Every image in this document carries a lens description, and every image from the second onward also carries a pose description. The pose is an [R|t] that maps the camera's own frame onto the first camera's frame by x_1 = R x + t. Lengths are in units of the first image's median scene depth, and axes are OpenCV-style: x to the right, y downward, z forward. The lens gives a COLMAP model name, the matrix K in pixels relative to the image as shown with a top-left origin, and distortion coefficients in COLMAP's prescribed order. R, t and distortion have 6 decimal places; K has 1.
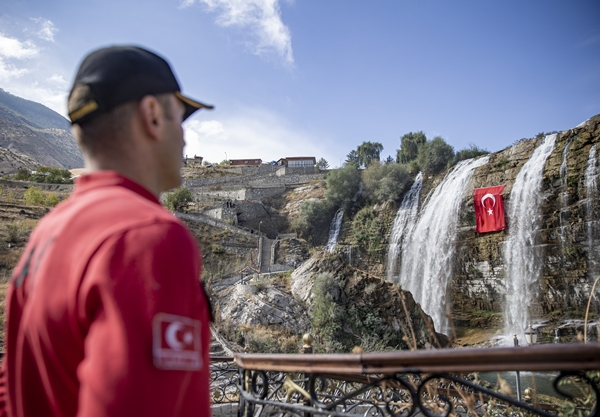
lens RADIAL K [[427.0, 0, 287.3], [0, 427.0, 211.3], [0, 0, 1]] dist [-0.105426, 0.093740]
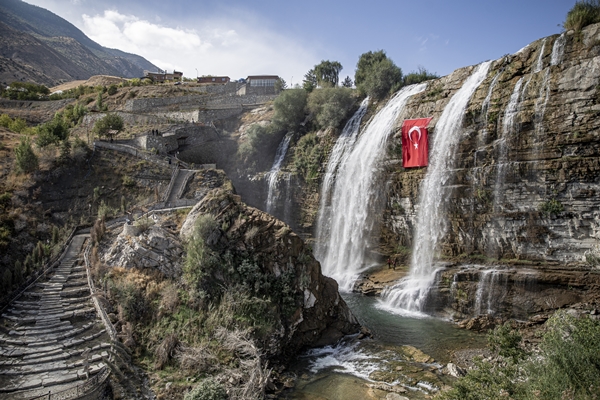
lens RADIAL K [[409.5, 0, 295.2], [0, 409.5, 202.2], [0, 0, 1]] dist [-0.108027, 0.092000]
pose [[0.999895, 0.012104, -0.007996, 0.223093], [-0.010321, 0.980902, 0.194231, -0.048125], [0.010194, -0.194128, 0.980923, 0.083737]]
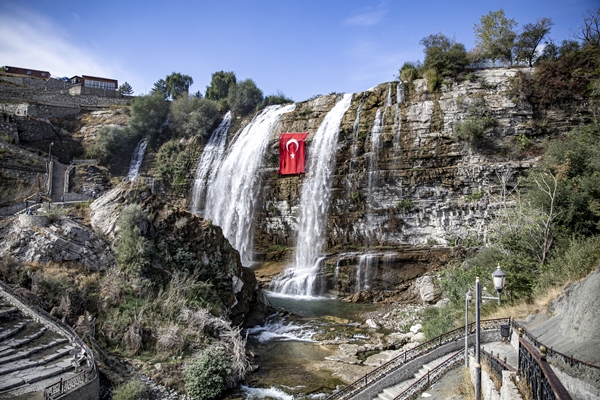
lens RADIAL K [[409.5, 0, 295.2], [0, 409.5, 202.2], [0, 0, 1]] dist [-0.108027, 0.092000]
pose [[0.871443, 0.039688, 0.488889, -0.023735], [-0.102078, 0.989572, 0.101619, 0.011897], [-0.479758, -0.138460, 0.866407, 0.061761]]
